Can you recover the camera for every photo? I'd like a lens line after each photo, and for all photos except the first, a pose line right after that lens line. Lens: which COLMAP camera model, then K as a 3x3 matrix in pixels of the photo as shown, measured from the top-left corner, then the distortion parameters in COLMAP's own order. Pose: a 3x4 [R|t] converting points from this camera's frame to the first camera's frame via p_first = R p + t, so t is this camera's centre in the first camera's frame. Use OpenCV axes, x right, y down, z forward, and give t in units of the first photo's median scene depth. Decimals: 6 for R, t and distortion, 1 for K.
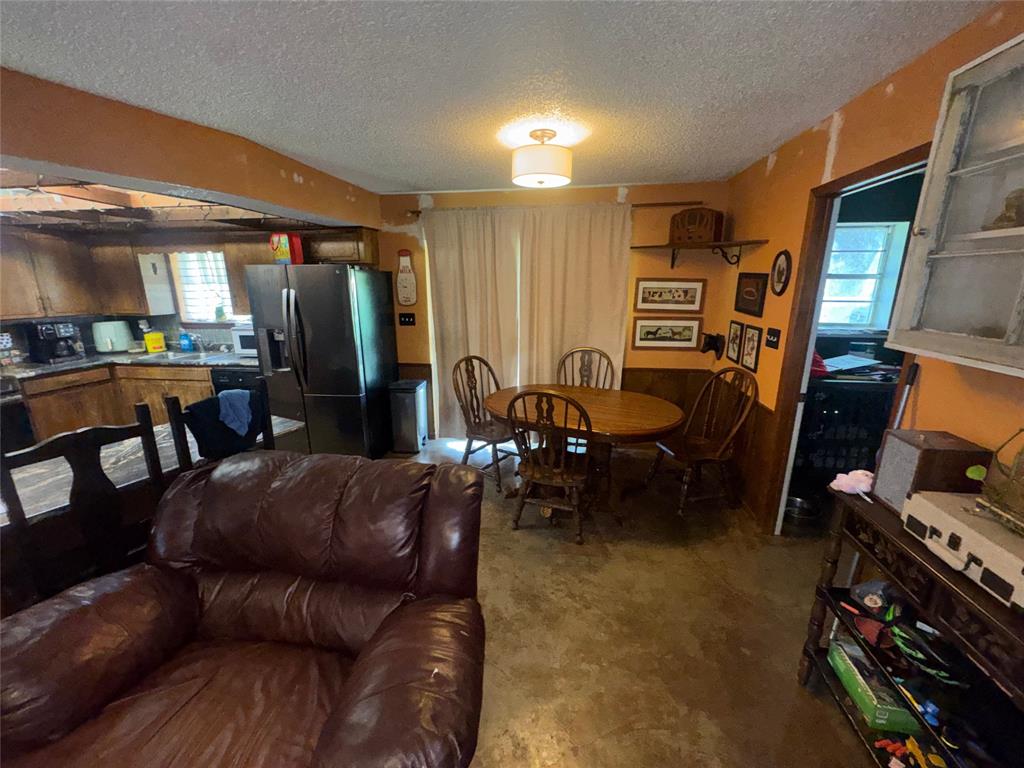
lens RADIAL K [[410.0, 0, 514.2], [0, 410.0, 382.9], [0, 0, 1]] dist [0.000641, 0.000455]
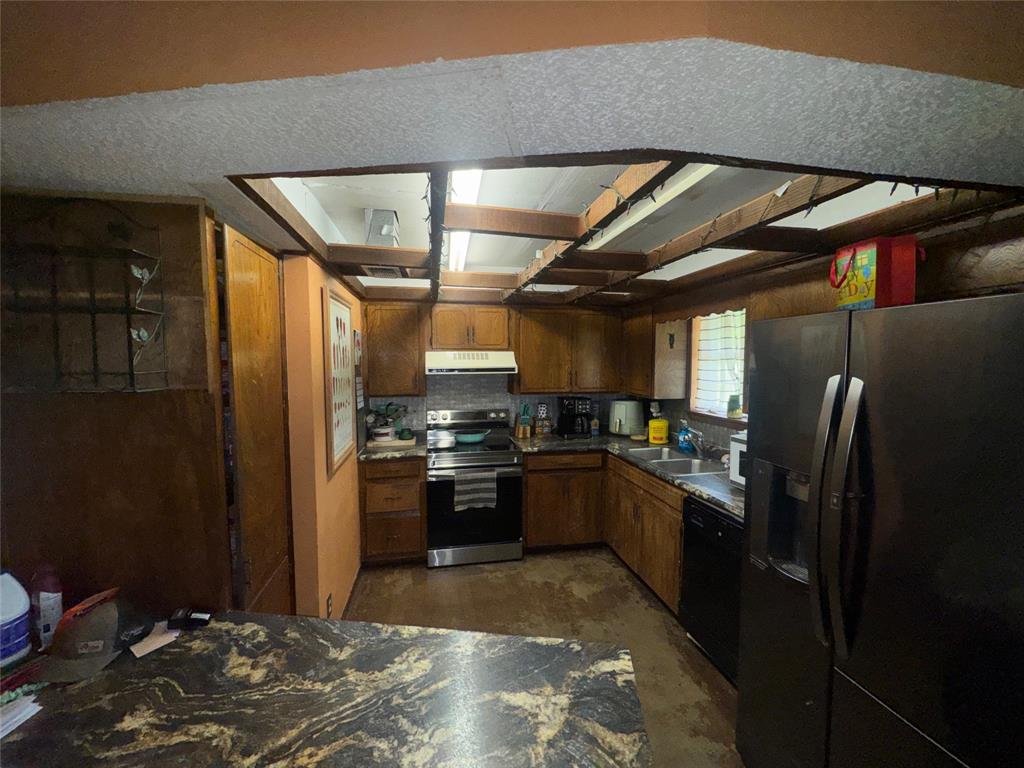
lens RADIAL K [[410.0, 0, 513.7], [0, 410.0, 384.4], [0, 0, 1]] dist [0.000641, 0.000455]
pose [[0.341459, 0.064021, -0.937714, -0.261592], [-0.232057, 0.972534, -0.018103, -0.123504], [0.910799, 0.223785, 0.346937, 0.512517]]
